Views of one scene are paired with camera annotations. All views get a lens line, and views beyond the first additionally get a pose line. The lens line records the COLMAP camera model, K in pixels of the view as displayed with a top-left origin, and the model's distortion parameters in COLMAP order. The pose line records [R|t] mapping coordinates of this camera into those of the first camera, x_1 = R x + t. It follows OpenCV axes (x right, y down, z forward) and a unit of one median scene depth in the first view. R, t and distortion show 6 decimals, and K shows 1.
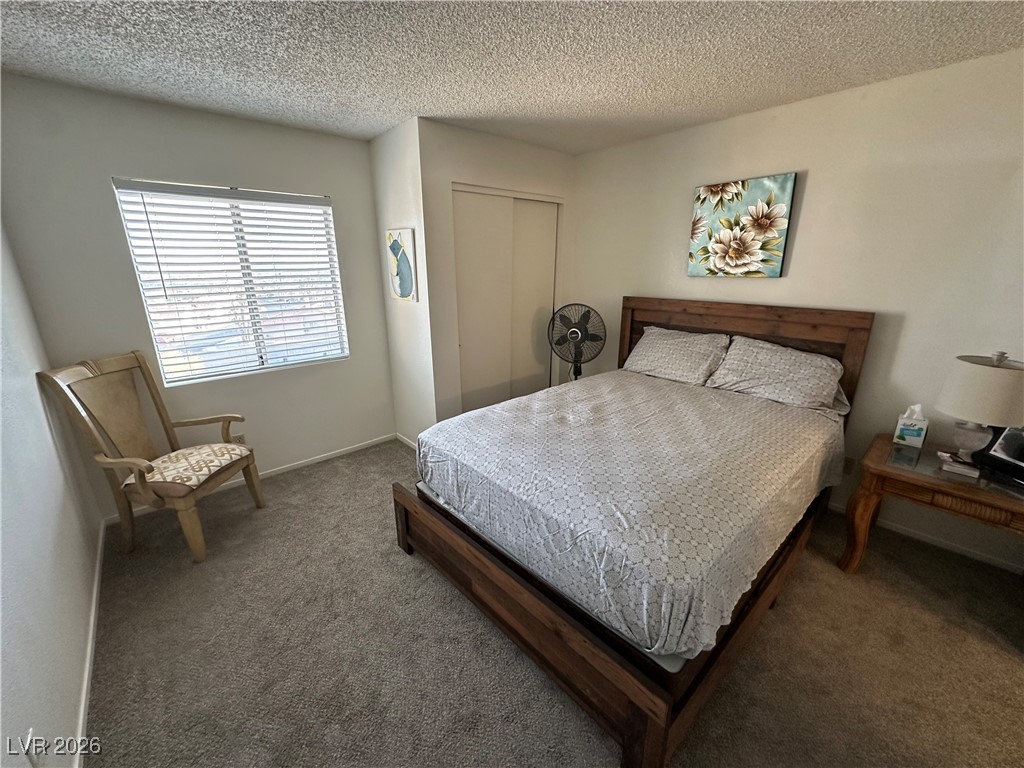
lens RADIAL K [[410.4, 0, 510.9], [0, 410.4, 384.2], [0, 0, 1]] dist [-0.003775, 0.000570]
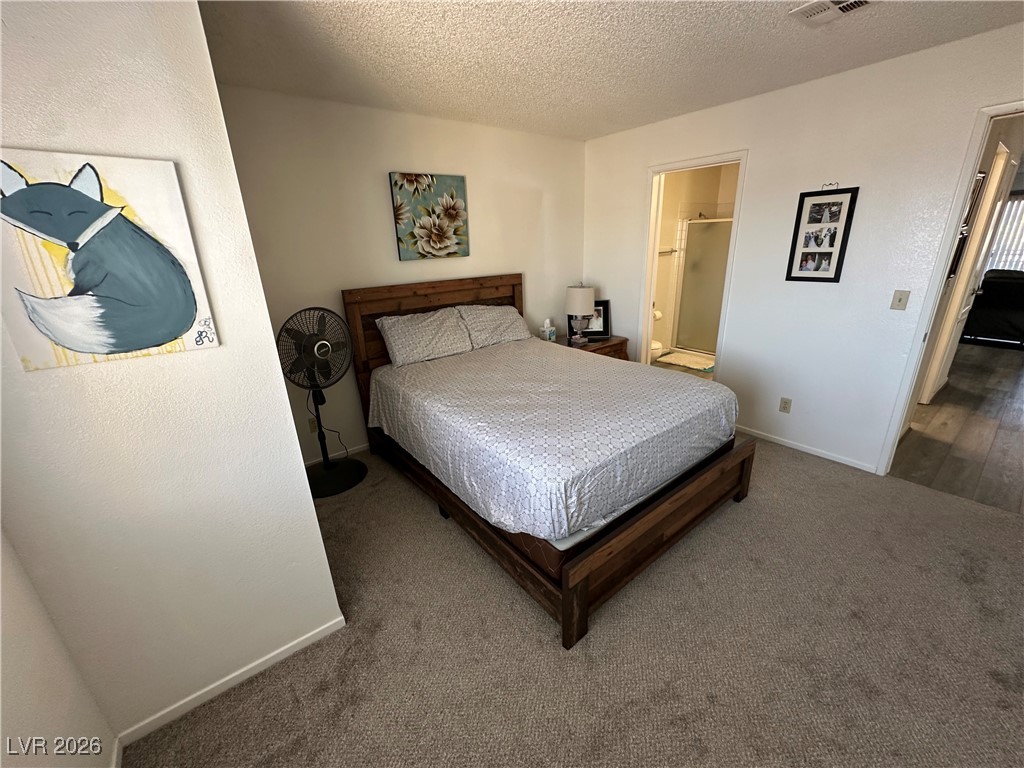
lens RADIAL K [[410.4, 0, 510.9], [0, 410.4, 384.2], [0, 0, 1]] dist [-0.003775, 0.000570]
pose [[0.069300, -0.320320, 0.944771, -0.677624], [0.324008, 0.902933, 0.282368, -0.205215], [-0.943513, 0.286545, 0.166359, 0.728438]]
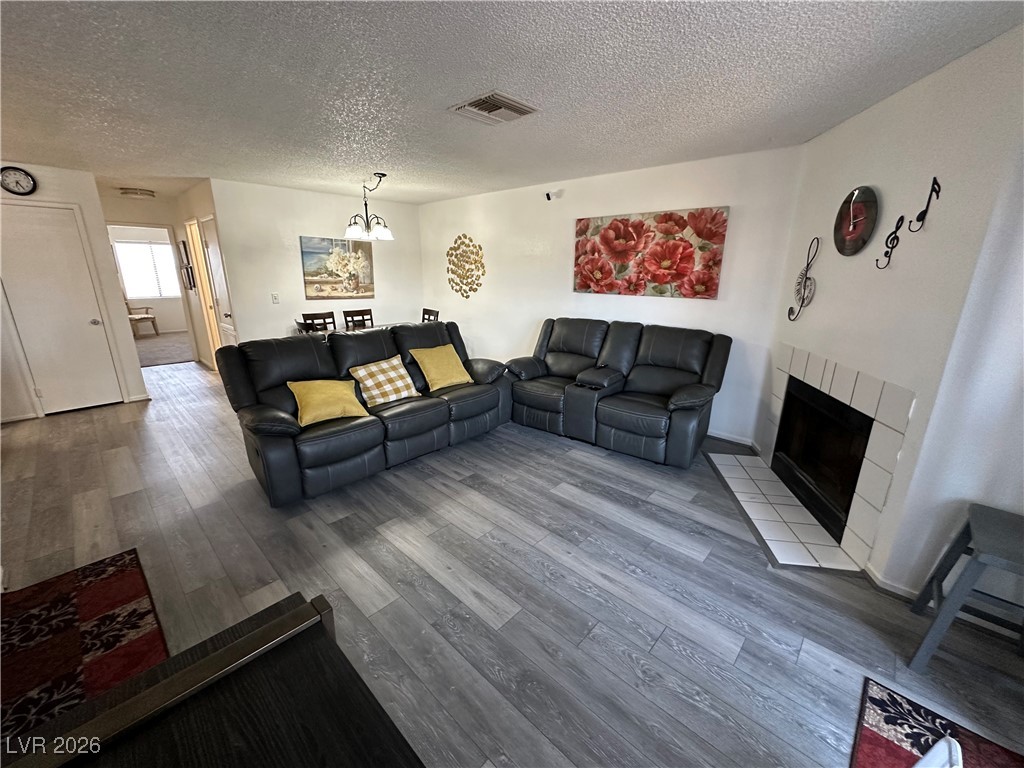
lens RADIAL K [[410.4, 0, 510.9], [0, 410.4, 384.2], [0, 0, 1]] dist [-0.003775, 0.000570]
pose [[0.996823, -0.006630, 0.079378, 2.128109], [0.007809, 0.999864, -0.014559, 0.826155], [-0.079271, 0.015133, 0.996738, -2.736070]]
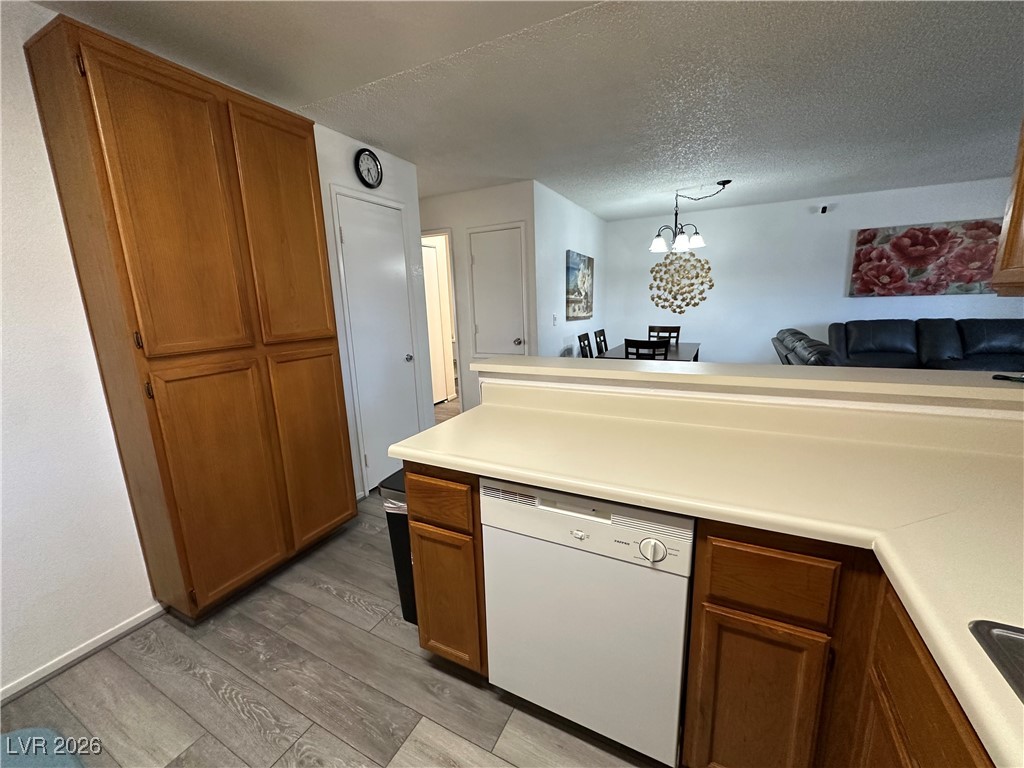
lens RADIAL K [[410.4, 0, 510.9], [0, 410.4, 384.2], [0, 0, 1]] dist [-0.003775, 0.000570]
pose [[0.935987, -0.092755, 0.339596, 0.280049], [0.124877, 0.989413, -0.073941, 0.739541], [-0.329143, 0.111615, 0.937661, -2.167485]]
